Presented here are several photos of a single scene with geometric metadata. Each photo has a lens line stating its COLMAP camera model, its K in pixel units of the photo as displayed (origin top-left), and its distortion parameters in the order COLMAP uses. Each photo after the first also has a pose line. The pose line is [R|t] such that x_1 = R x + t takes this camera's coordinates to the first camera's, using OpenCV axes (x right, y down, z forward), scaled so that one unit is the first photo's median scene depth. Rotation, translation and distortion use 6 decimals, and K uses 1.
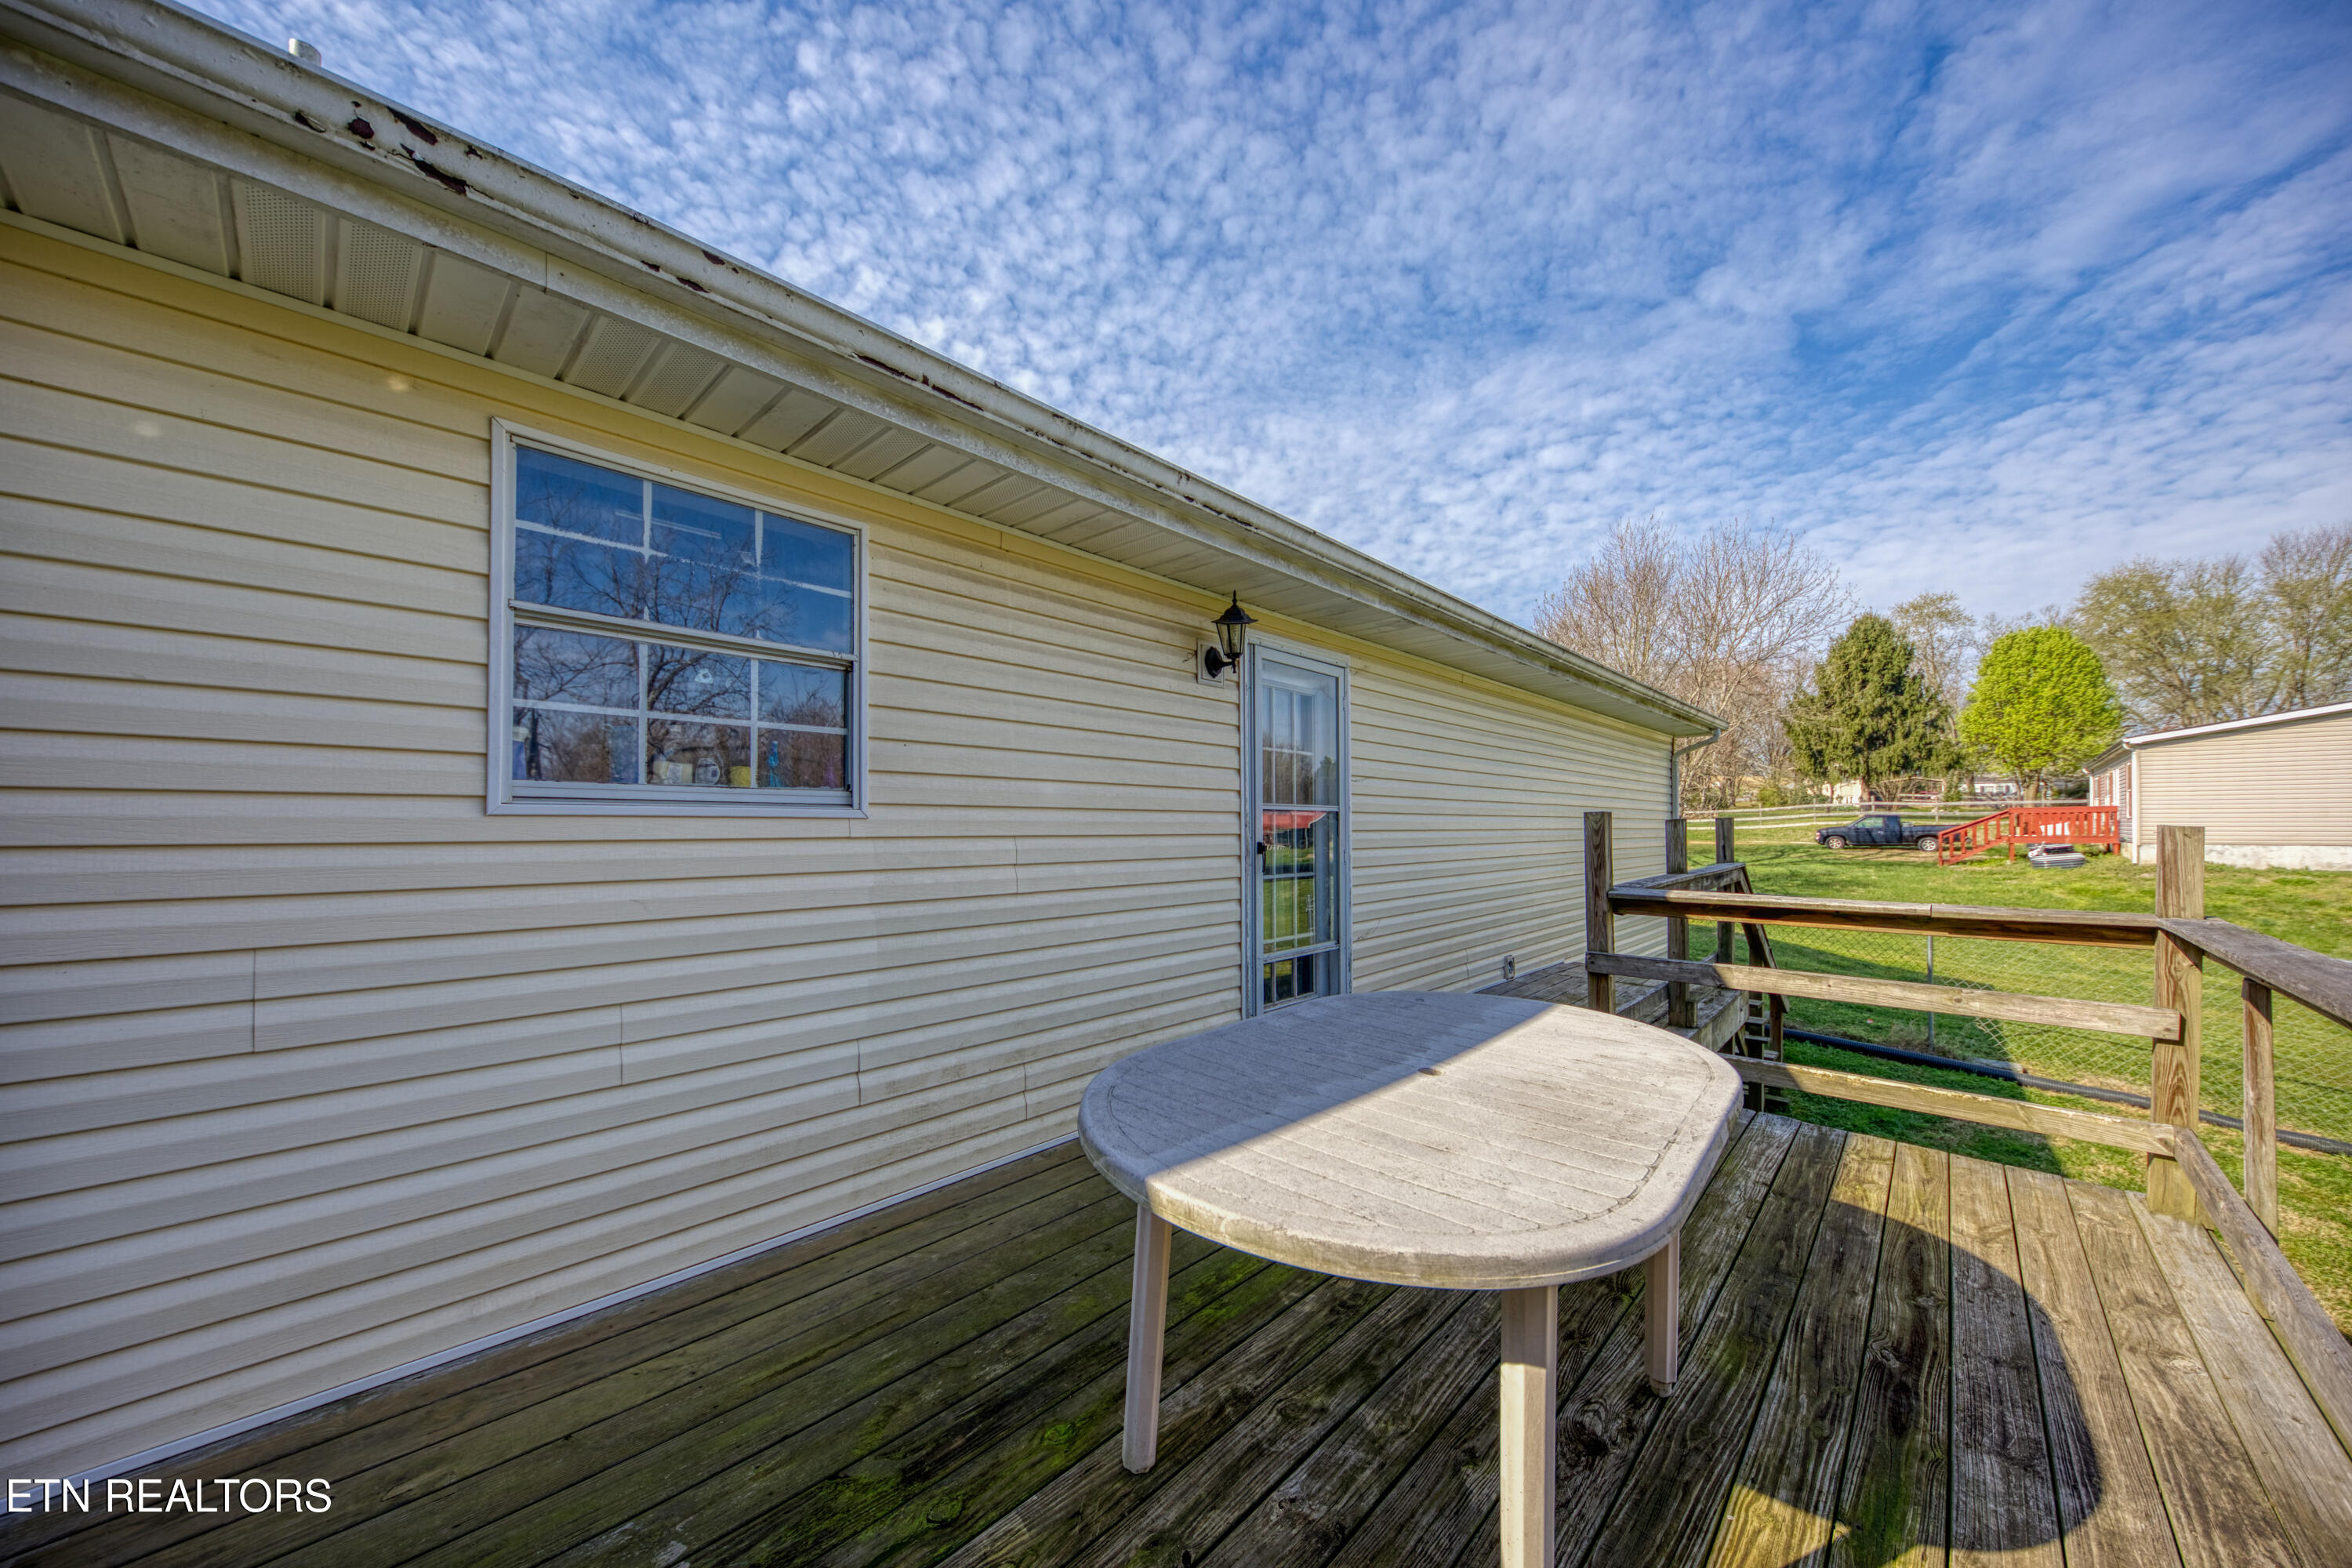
lens RADIAL K [[827.3, 0, 1181.9], [0, 827.3, 815.1], [0, 0, 1]] dist [0.000669, 0.000043]
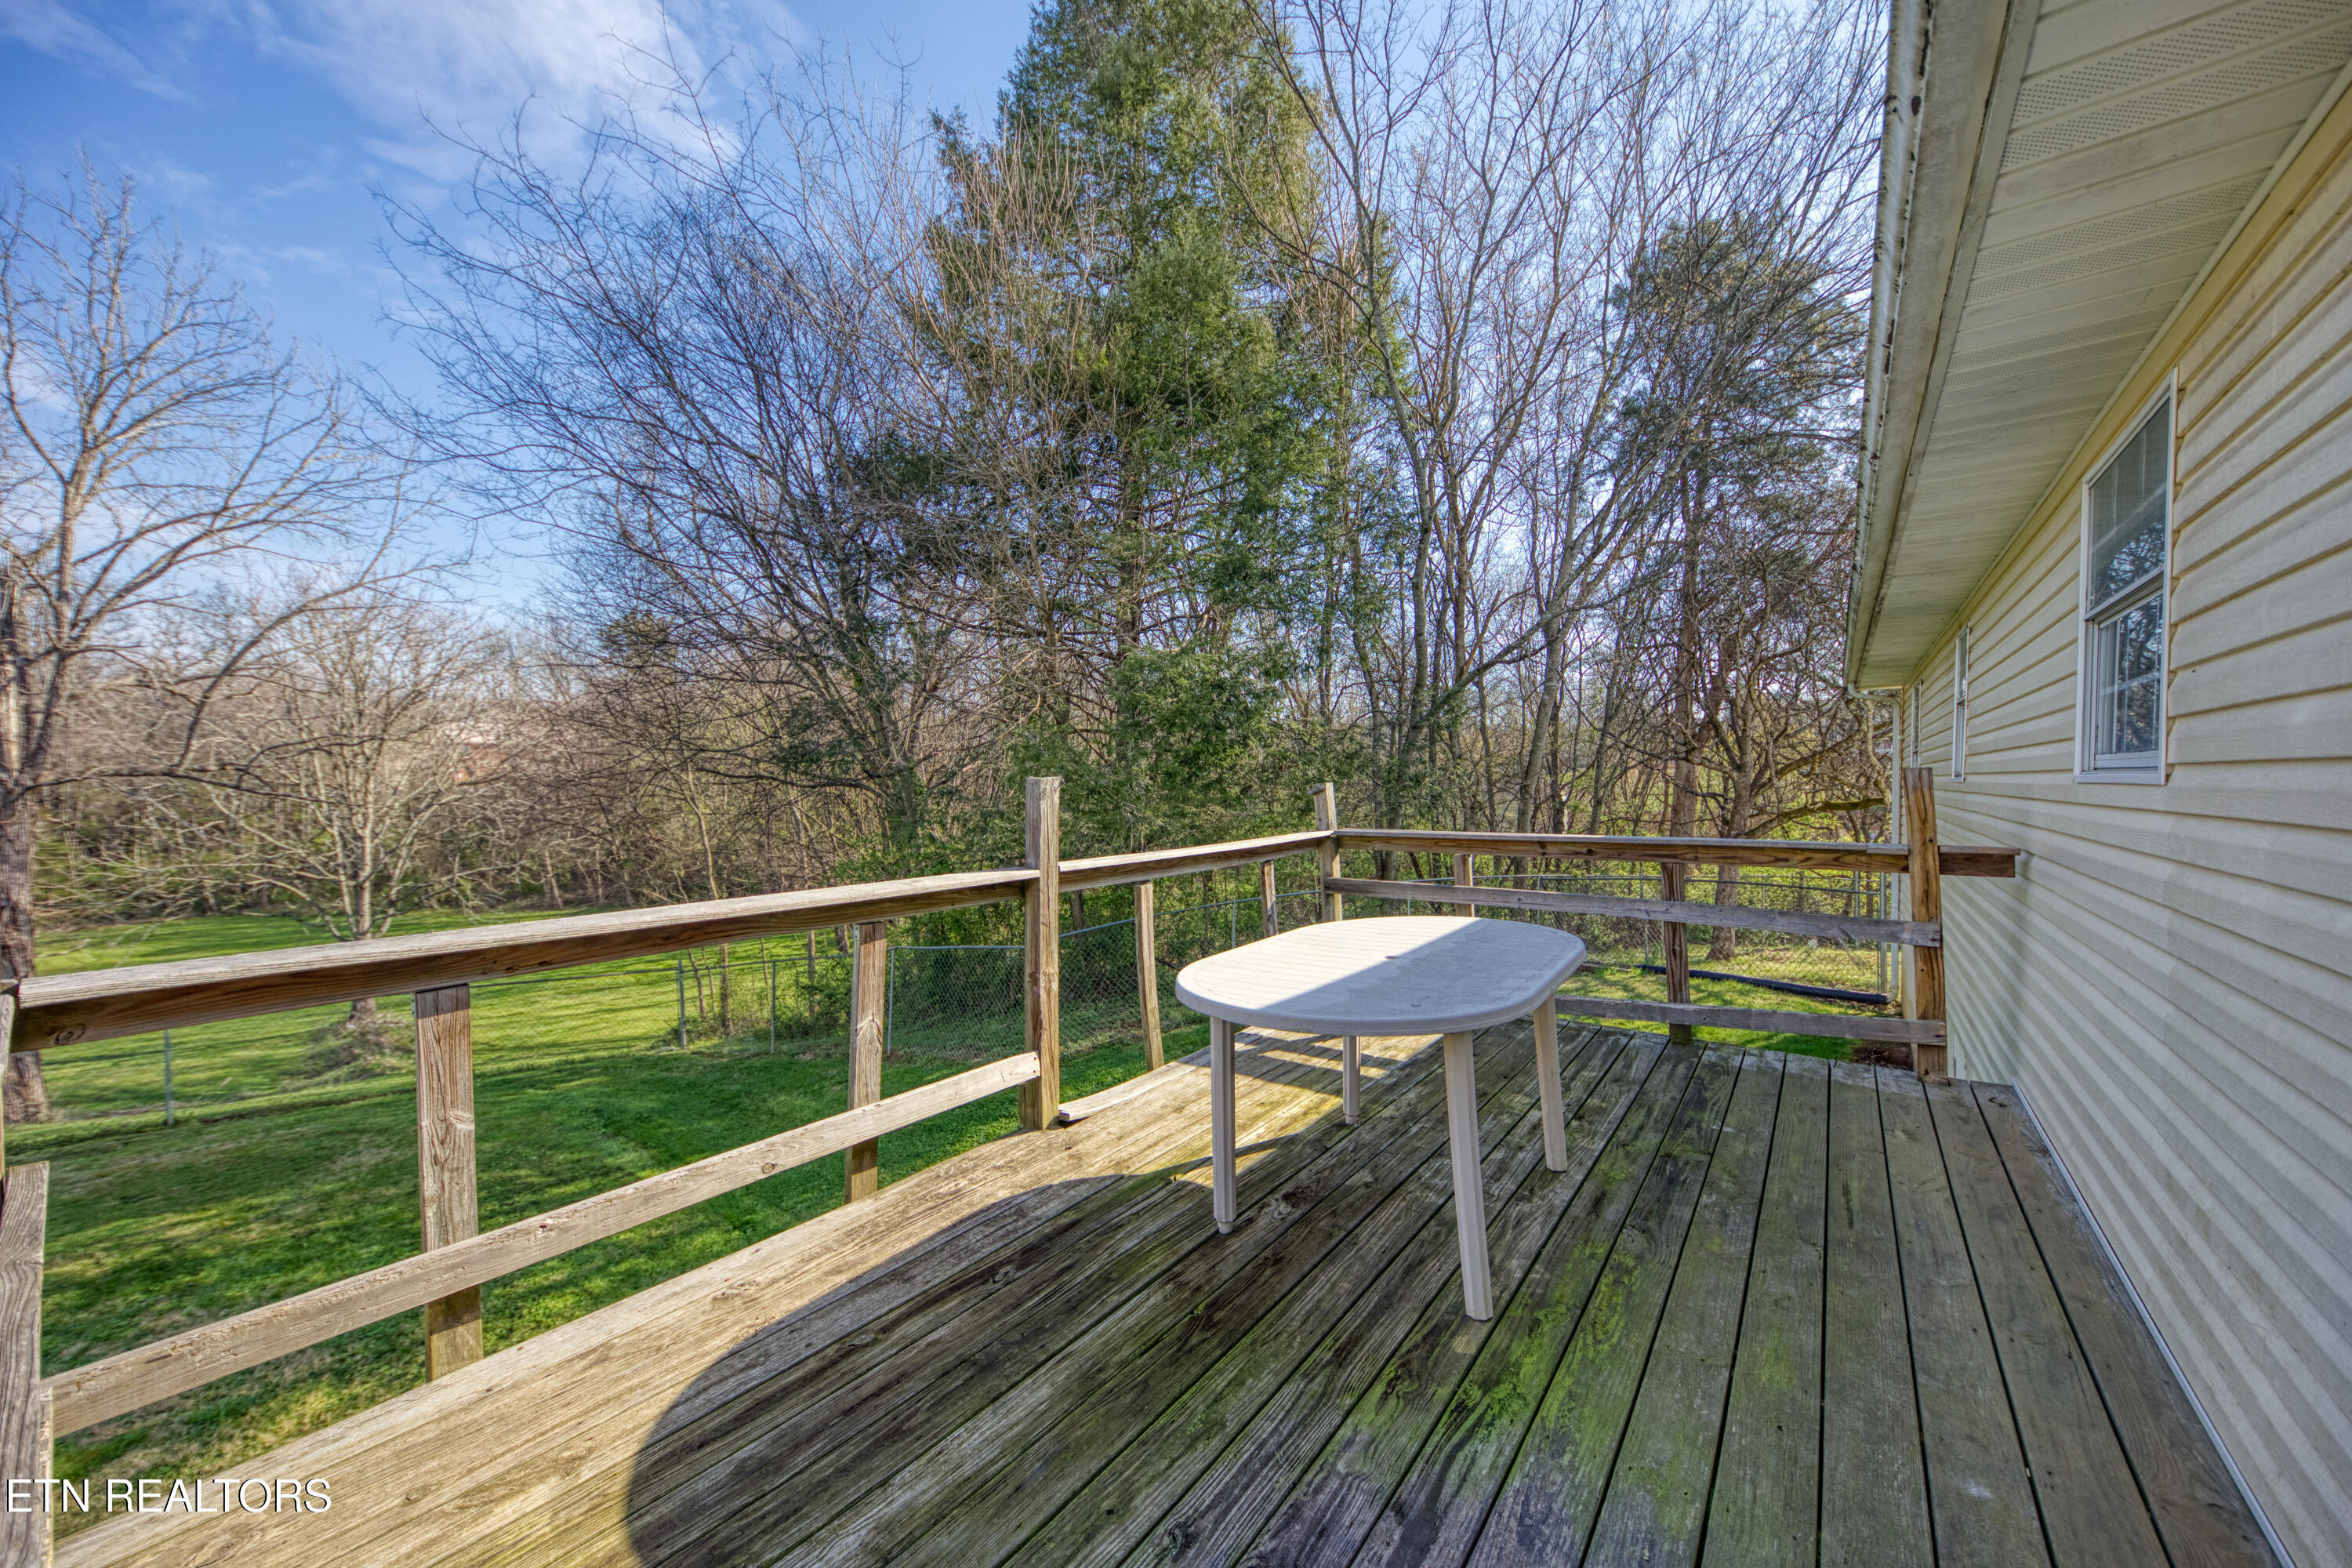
lens RADIAL K [[827.3, 0, 1181.9], [0, 827.3, 815.1], [0, 0, 1]] dist [0.000669, 0.000043]
pose [[-0.994367, 0.009298, -0.105585, 0.684636], [0.007311, 0.999789, 0.019191, 0.012890], [0.105741, 0.018311, -0.994225, 2.013393]]
